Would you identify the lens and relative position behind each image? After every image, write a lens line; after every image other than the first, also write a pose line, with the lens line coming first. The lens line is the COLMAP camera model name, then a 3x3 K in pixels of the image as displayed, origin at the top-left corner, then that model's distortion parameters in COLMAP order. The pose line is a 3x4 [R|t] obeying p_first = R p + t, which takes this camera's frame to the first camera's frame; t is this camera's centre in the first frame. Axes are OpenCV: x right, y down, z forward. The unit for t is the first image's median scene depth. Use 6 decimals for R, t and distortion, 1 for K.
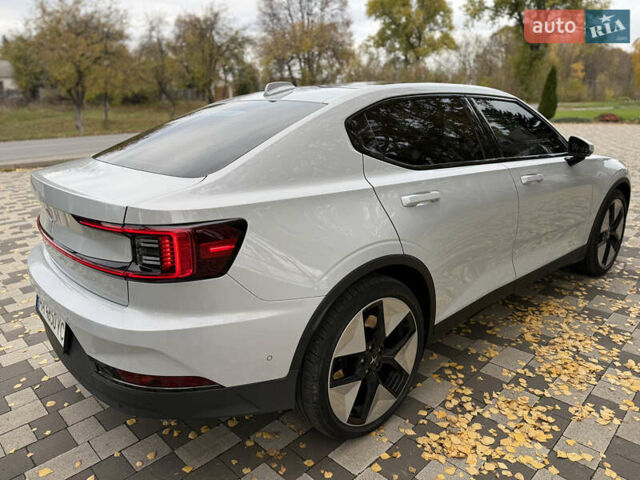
lens RADIAL K [[451.6, 0, 319.5], [0, 451.6, 243.1], [0, 0, 1]] dist [0.030194, -0.033920]
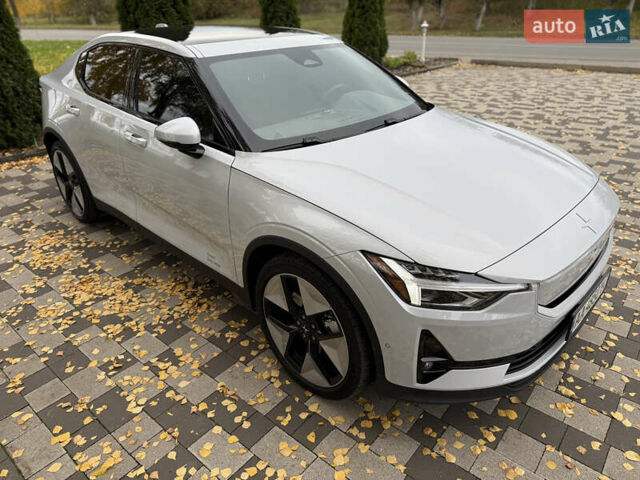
lens RADIAL K [[451.6, 0, 323.6], [0, 451.6, 241.3], [0, 0, 1]] dist [0.030194, -0.033920]
pose [[0.087151, 0.482932, -0.871310, 1.529995], [-0.278366, 0.851603, 0.444167, -0.526641], [0.956513, 0.203834, 0.208650, 1.261128]]
